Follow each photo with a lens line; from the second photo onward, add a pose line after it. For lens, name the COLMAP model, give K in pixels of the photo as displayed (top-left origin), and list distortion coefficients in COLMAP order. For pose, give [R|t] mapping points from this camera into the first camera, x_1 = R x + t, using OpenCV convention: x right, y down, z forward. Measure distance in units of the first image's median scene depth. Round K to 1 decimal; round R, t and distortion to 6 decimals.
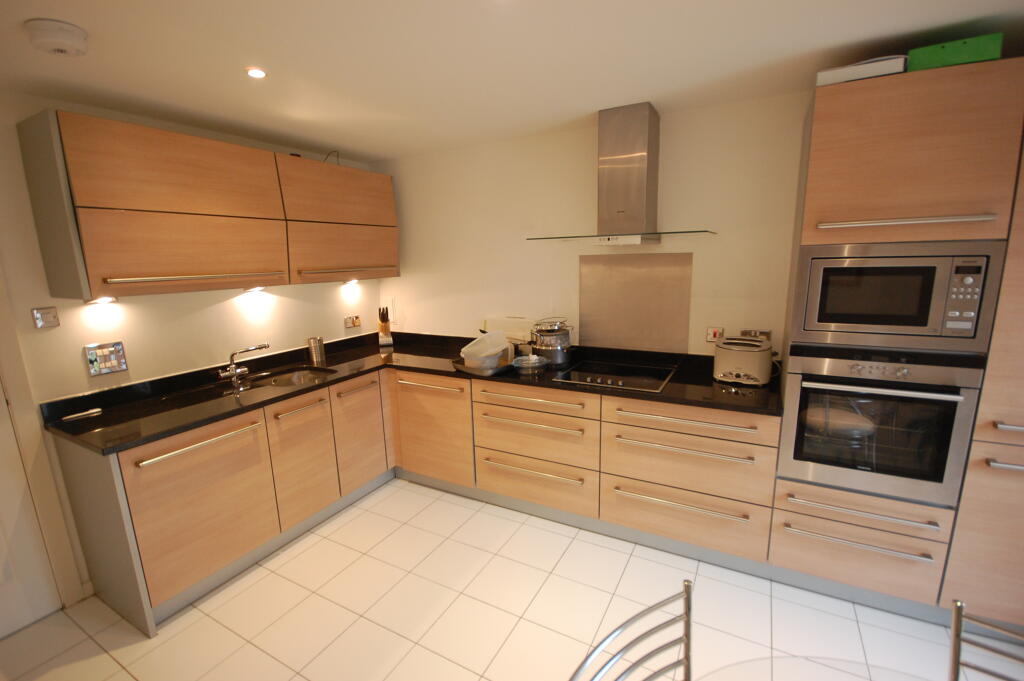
lens RADIAL K [[453.3, 0, 510.0], [0, 453.3, 350.5], [0, 0, 1]] dist [-0.000865, -0.000317]
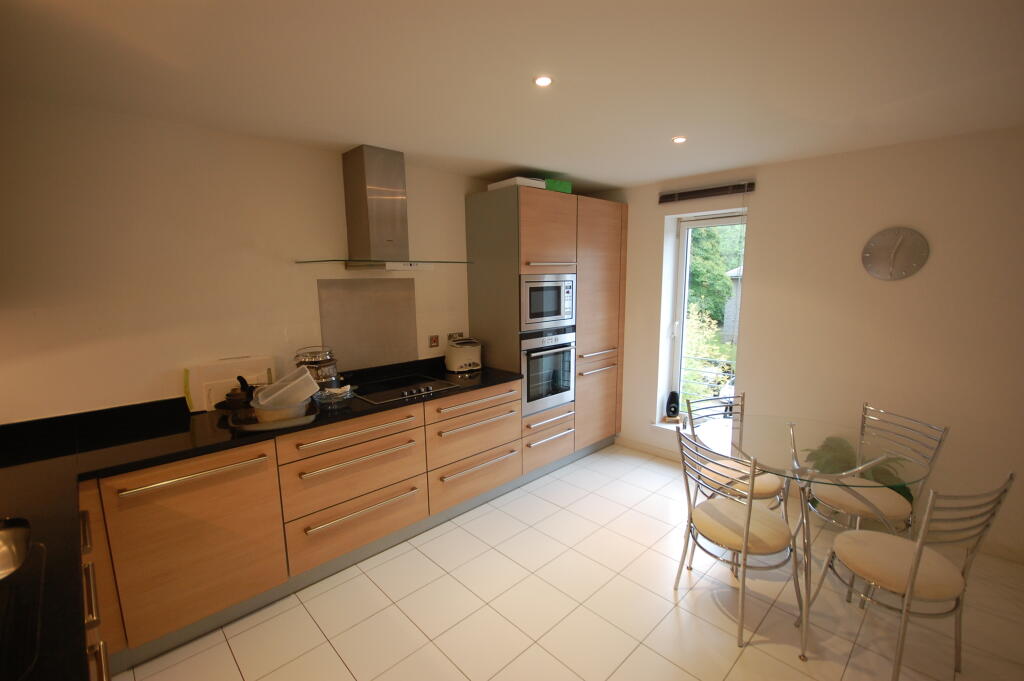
lens RADIAL K [[453.3, 0, 510.0], [0, 453.3, 350.5], [0, 0, 1]] dist [-0.000865, -0.000317]
pose [[0.296709, -0.132615, 0.945715, -0.723797], [0.198904, 0.977174, 0.074622, -0.063184], [-0.934024, 0.165966, 0.316314, 0.394306]]
